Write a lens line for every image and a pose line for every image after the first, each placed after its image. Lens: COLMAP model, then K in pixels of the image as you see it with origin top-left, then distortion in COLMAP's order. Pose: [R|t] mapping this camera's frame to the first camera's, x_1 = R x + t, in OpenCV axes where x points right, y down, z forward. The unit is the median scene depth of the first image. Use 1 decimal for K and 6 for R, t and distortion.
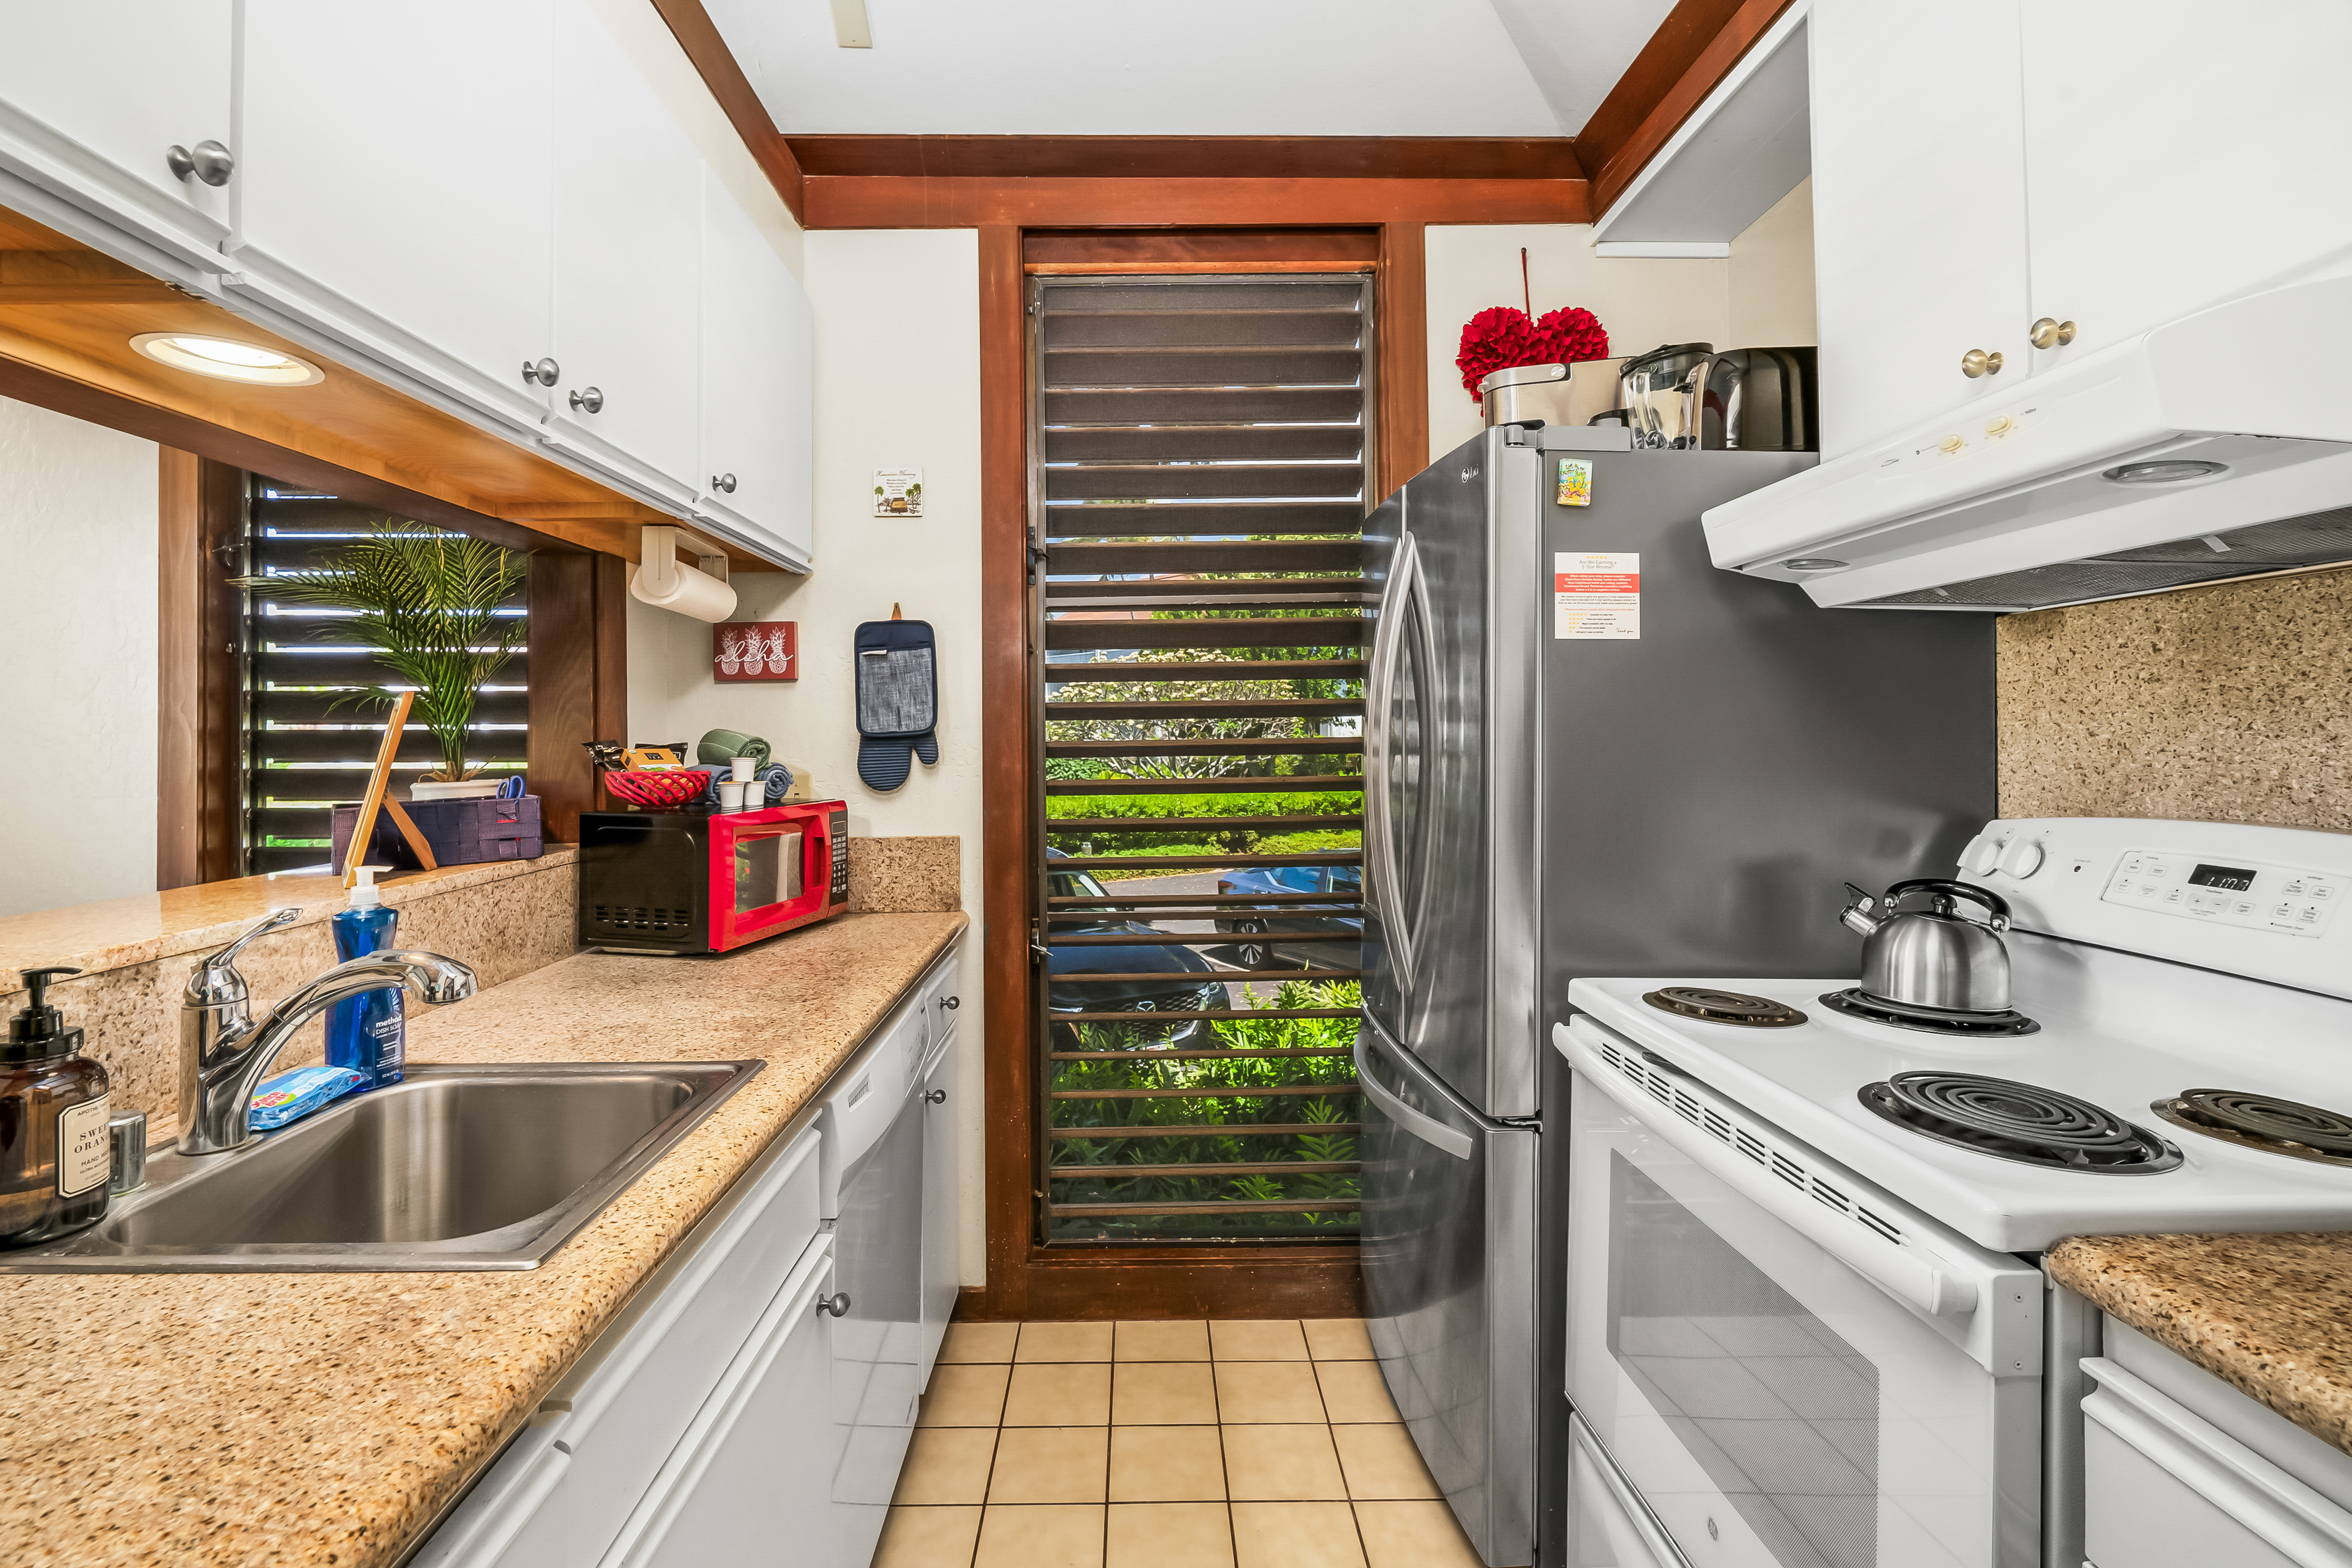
lens RADIAL K [[1080.5, 0, 1130.2], [0, 1080.5, 730.0], [0, 0, 1]] dist [-0.006775, 0.001562]
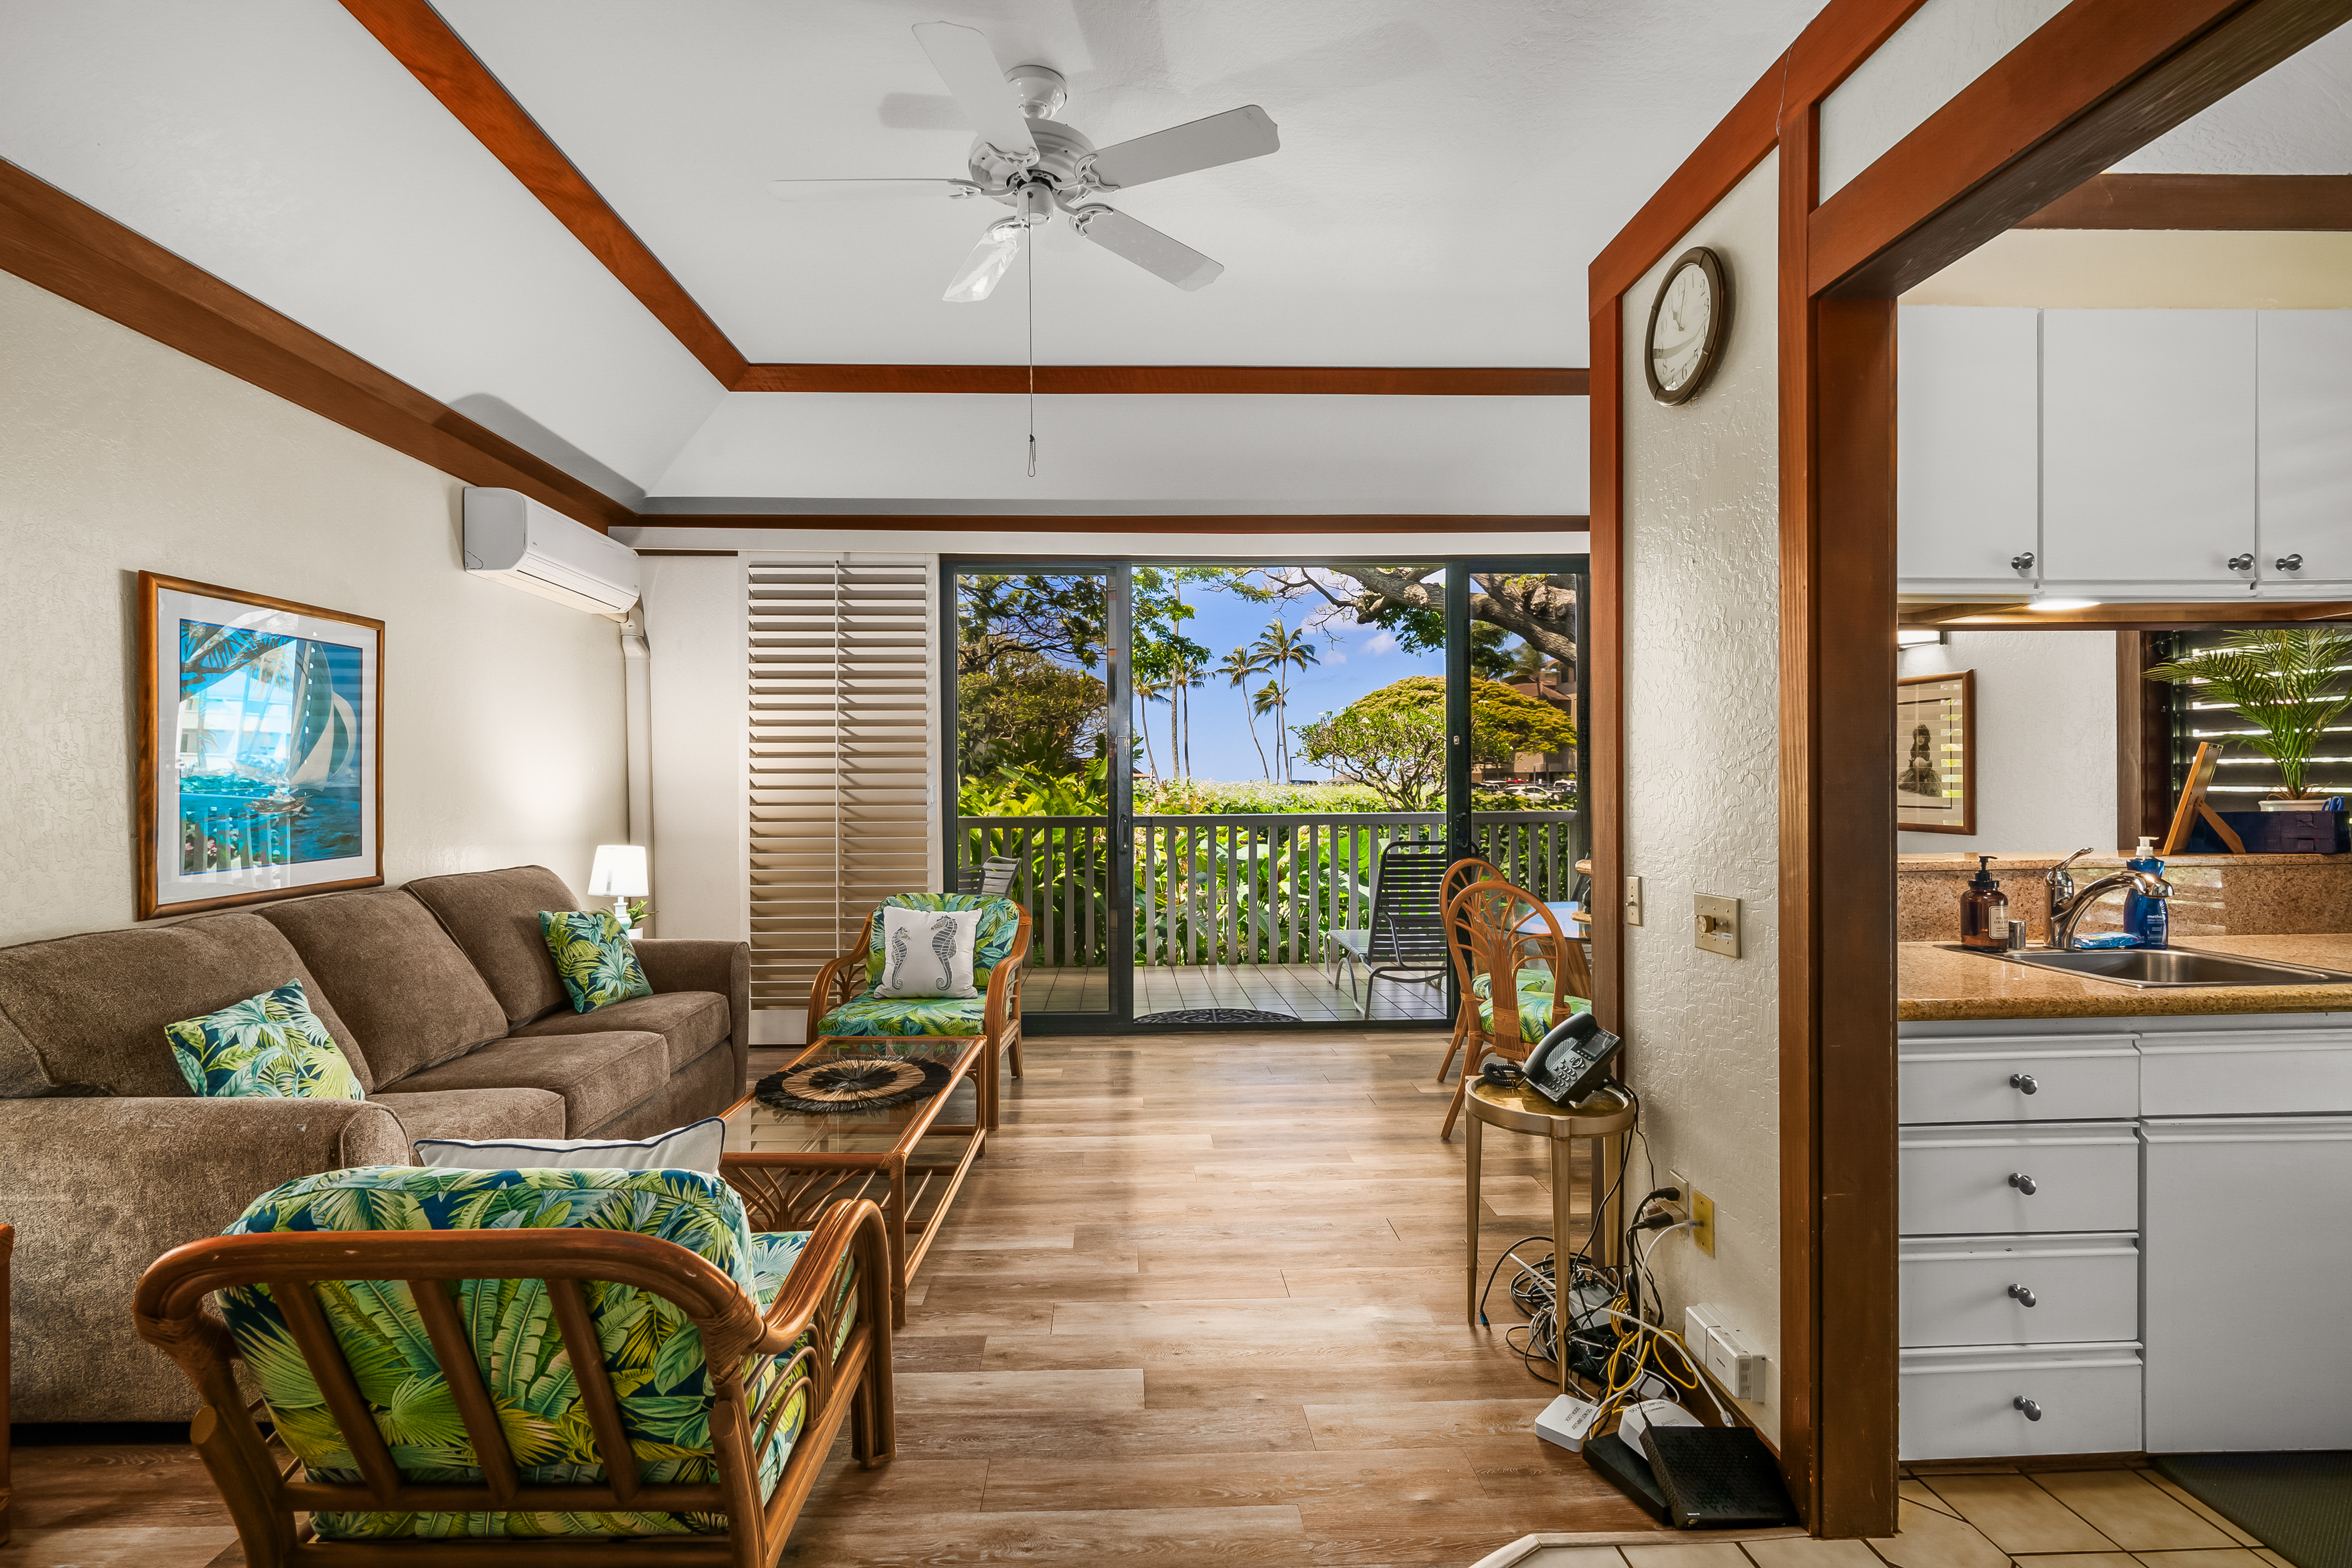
lens RADIAL K [[1080.5, 0, 1168.3], [0, 1080.5, 785.8], [0, 0, 1]] dist [-0.006775, 0.001562]
pose [[0.034602, 0.007214, -0.999375, 0.830542], [0.016269, 0.999837, 0.007780, -0.006195], [0.999269, -0.016528, 0.034479, -0.588436]]
